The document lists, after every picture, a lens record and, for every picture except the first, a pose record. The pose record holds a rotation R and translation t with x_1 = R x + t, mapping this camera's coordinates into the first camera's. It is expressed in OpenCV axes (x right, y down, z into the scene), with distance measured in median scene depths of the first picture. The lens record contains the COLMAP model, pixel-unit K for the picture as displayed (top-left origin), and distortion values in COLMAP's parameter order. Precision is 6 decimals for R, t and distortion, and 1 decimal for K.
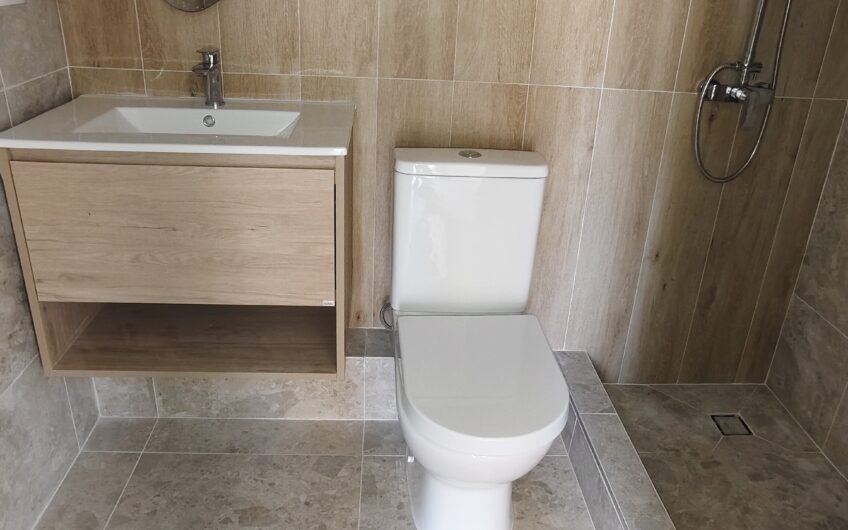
lens RADIAL K [[695.9, 0, 425.7], [0, 695.9, 266.5], [0, 0, 1]] dist [-0.105330, 0.157511]
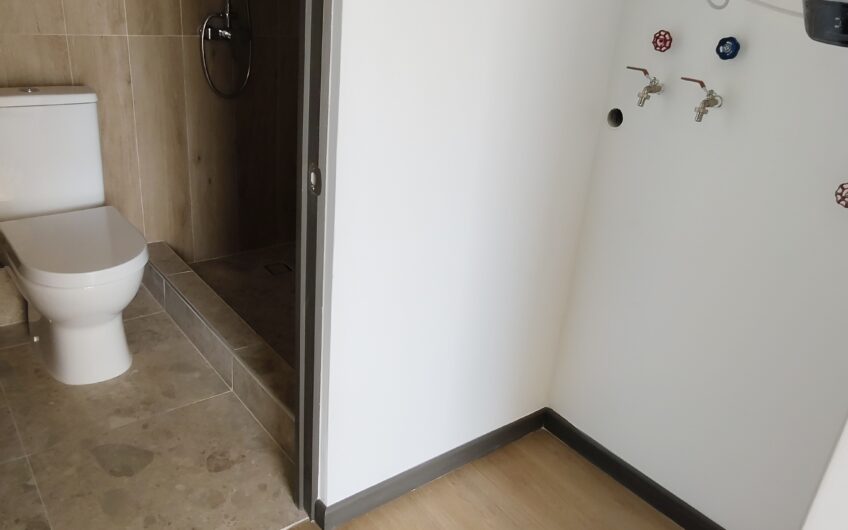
lens RADIAL K [[695.9, 0, 425.7], [0, 695.9, 266.5], [0, 0, 1]] dist [-0.105330, 0.157511]
pose [[0.821417, -0.215495, 0.528049, -0.067321], [0.201736, 0.975796, 0.084406, 0.185948], [-0.533457, 0.037194, 0.845009, -0.422109]]
